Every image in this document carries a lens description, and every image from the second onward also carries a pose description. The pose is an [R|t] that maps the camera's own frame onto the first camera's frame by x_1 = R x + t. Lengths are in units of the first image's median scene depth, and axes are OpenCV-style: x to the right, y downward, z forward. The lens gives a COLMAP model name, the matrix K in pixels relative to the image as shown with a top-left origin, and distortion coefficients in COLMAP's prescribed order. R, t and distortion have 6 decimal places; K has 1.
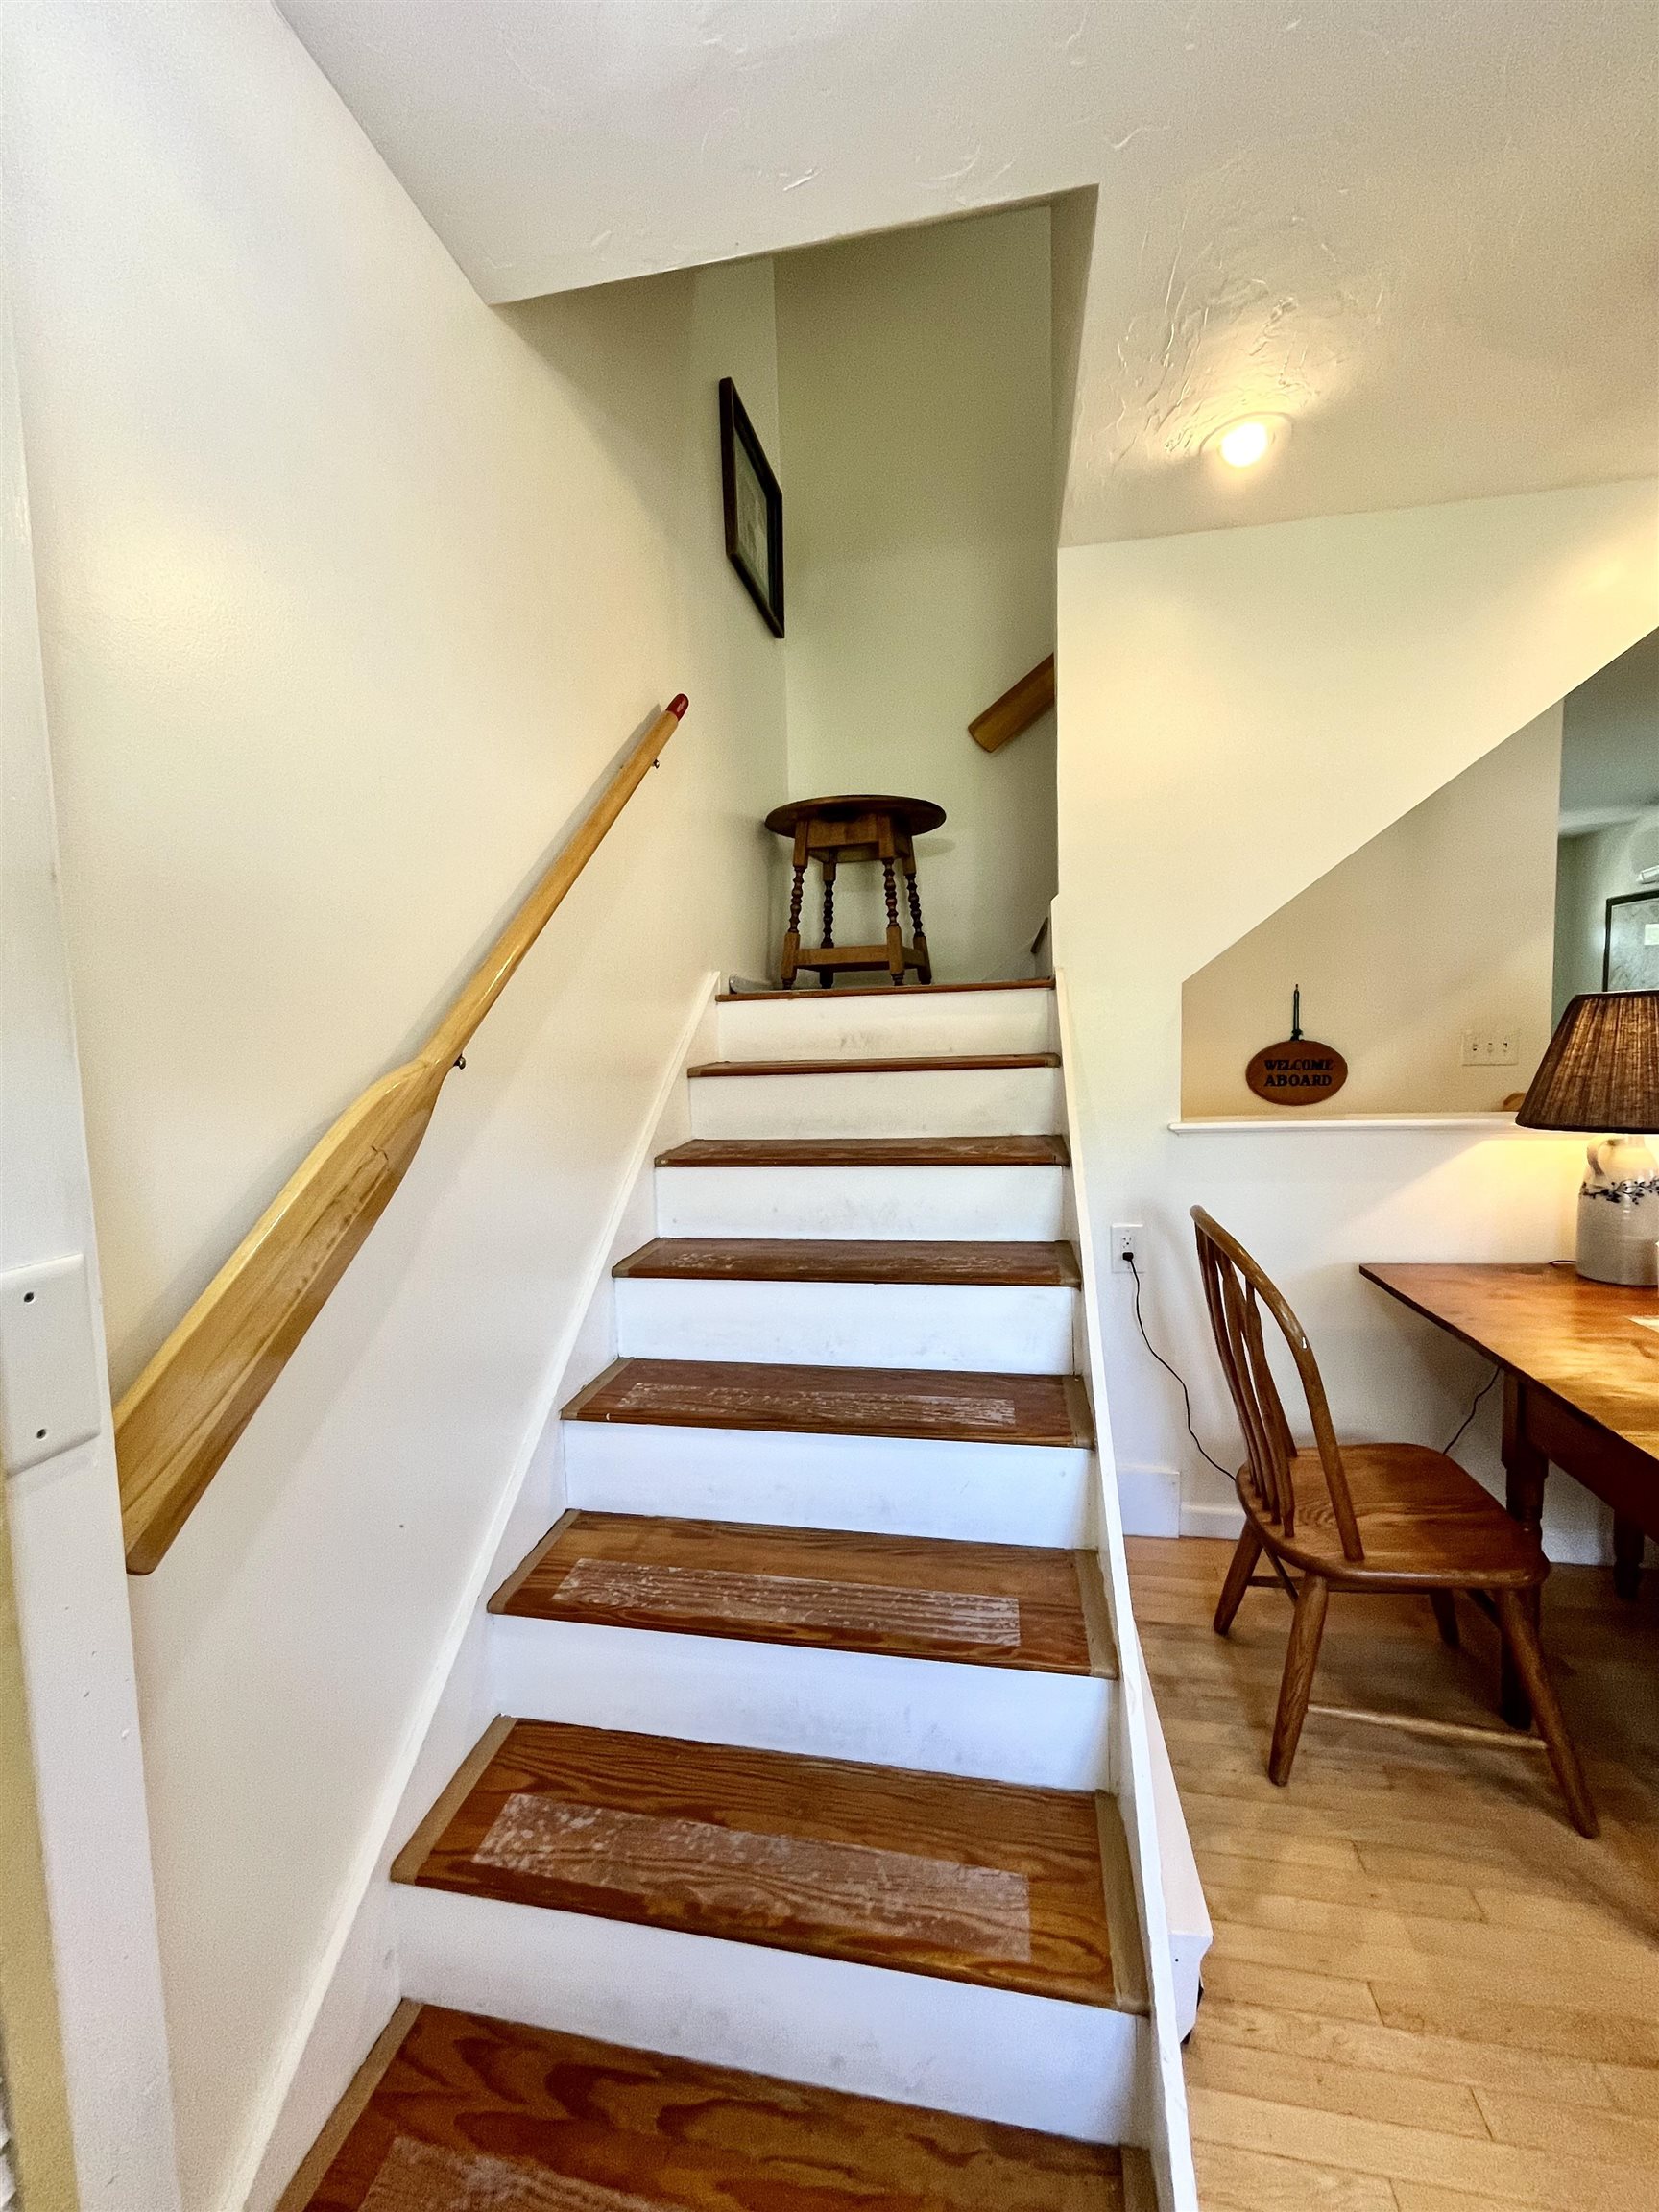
lens RADIAL K [[898.8, 0, 827.1], [0, 898.8, 1117.9], [0, 0, 1]] dist [-0.007750, 0.000852]
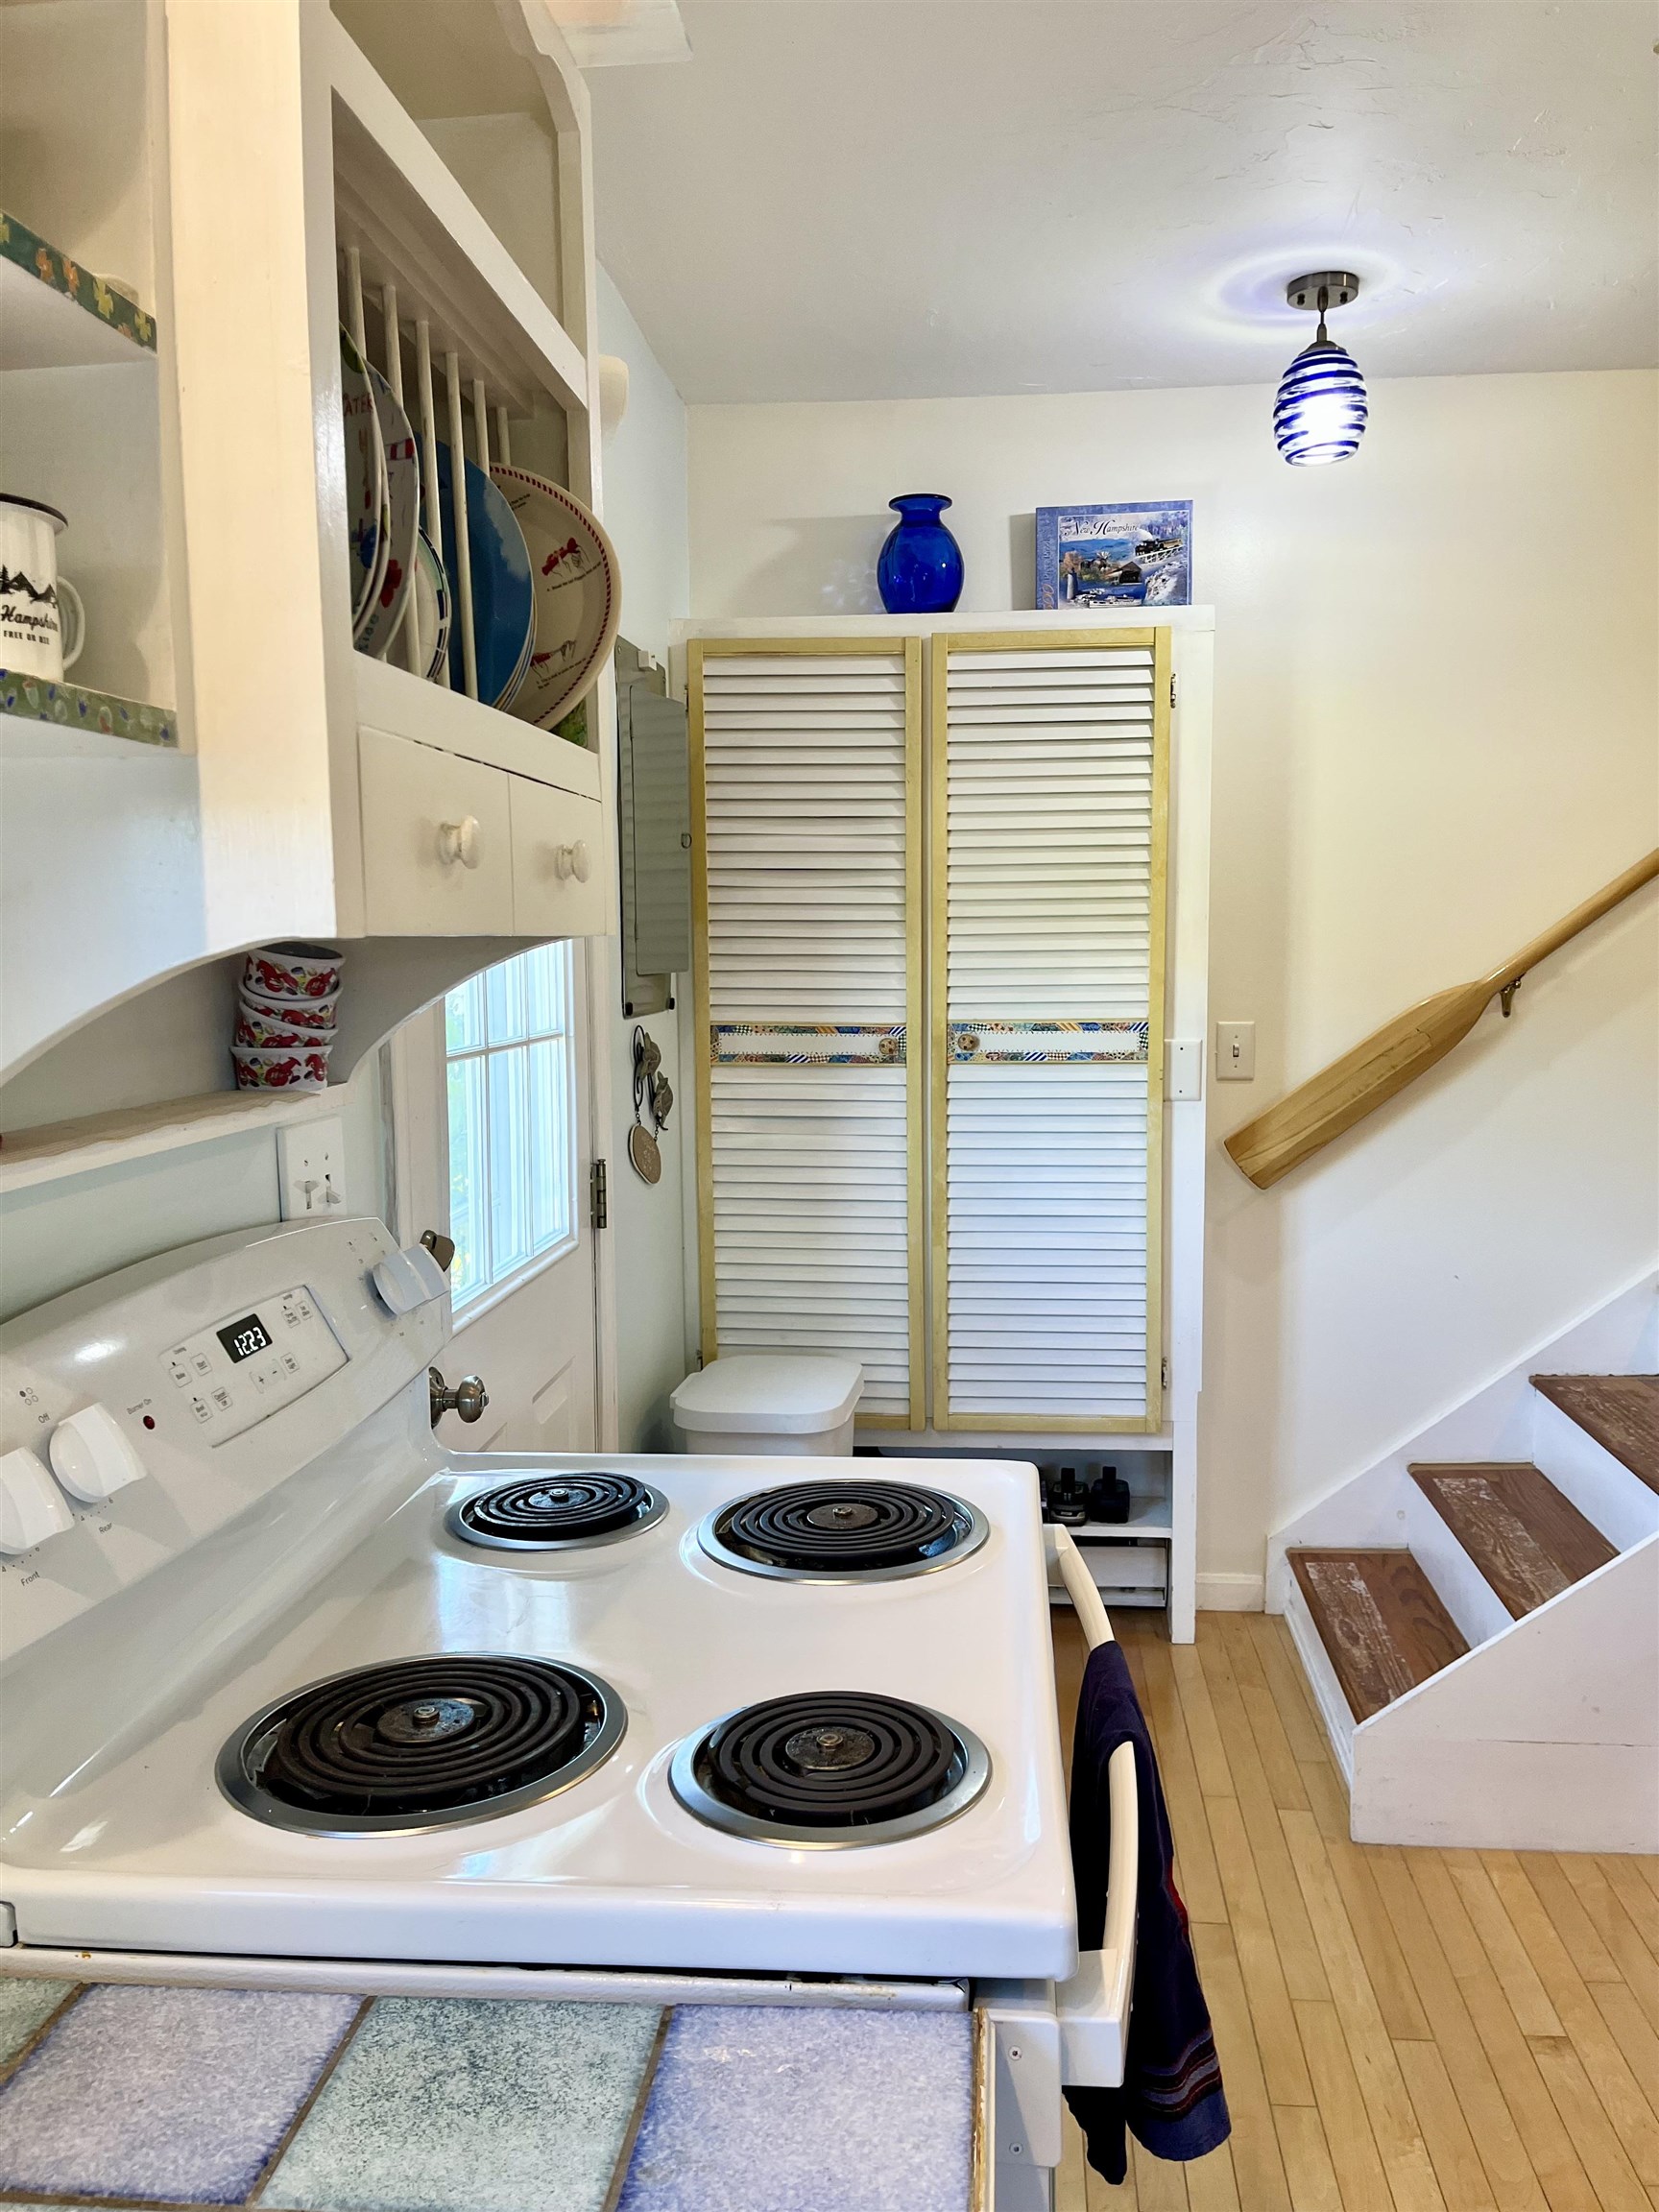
lens RADIAL K [[1653.7, 0, 829.8], [0, 1653.7, 1112.7], [0, 0, 1]] dist [0.010067, 0.003254]
pose [[0.073621, 0.122684, -0.989711, 0.828475], [-0.068545, 0.990680, 0.117706, -0.040743], [0.994928, 0.059174, 0.081344, -0.133281]]
